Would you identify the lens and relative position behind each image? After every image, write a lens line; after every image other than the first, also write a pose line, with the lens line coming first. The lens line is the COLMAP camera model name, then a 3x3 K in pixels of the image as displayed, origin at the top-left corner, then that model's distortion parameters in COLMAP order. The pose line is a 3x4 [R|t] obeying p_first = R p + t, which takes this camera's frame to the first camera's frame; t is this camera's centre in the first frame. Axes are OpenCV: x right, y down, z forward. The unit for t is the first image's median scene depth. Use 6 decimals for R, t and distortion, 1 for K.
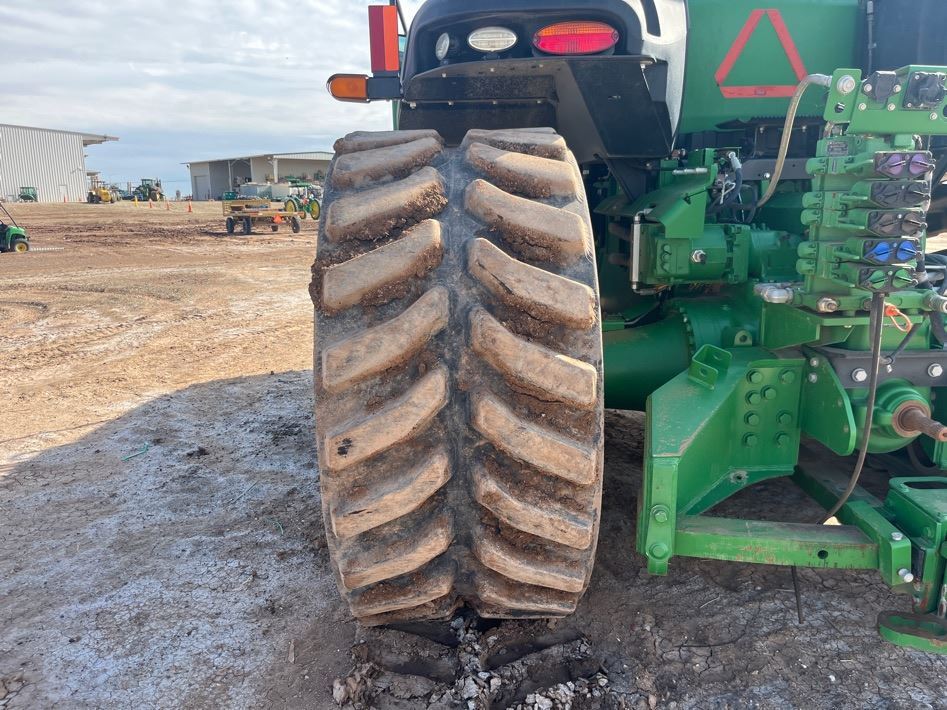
lens RADIAL K [[708.9, 0, 472.8], [0, 708.9, 352.1], [0, 0, 1]] dist [0.062652, -0.086723]
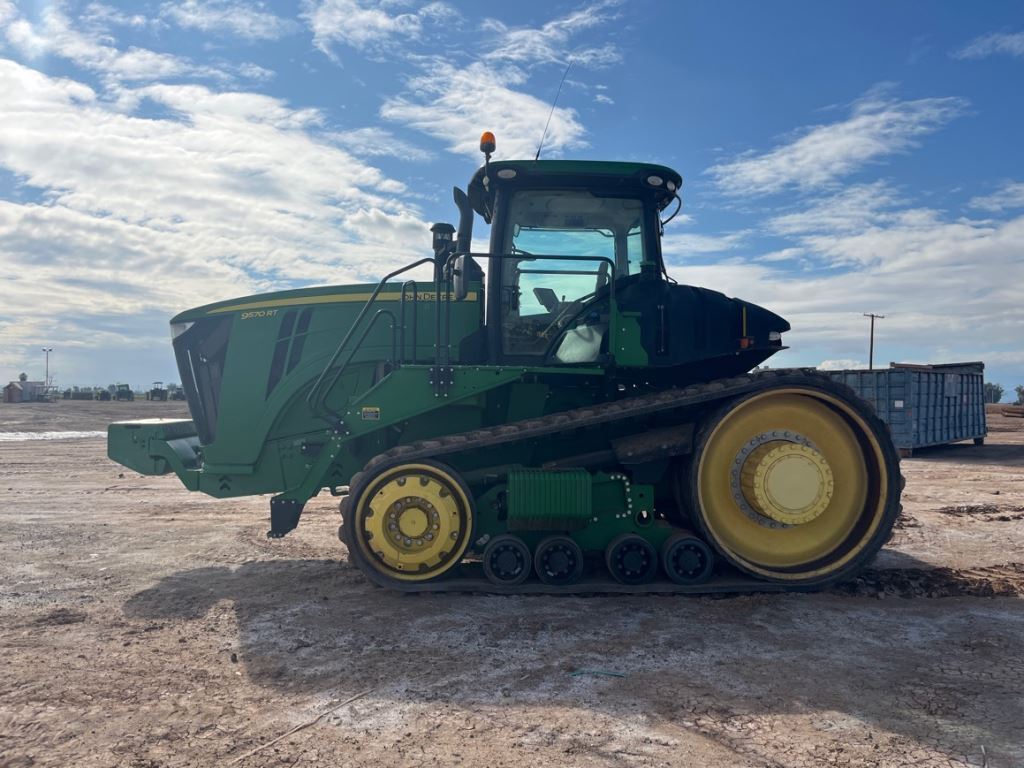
lens RADIAL K [[790.0, 0, 513.8], [0, 790.0, 370.7], [0, 0, 1]] dist [0.073920, -0.094637]
pose [[-0.004500, 0.044280, 0.999009, -2.276804], [0.203049, 0.978248, -0.042445, -0.315567], [-0.979158, 0.202657, -0.013394, 1.640576]]
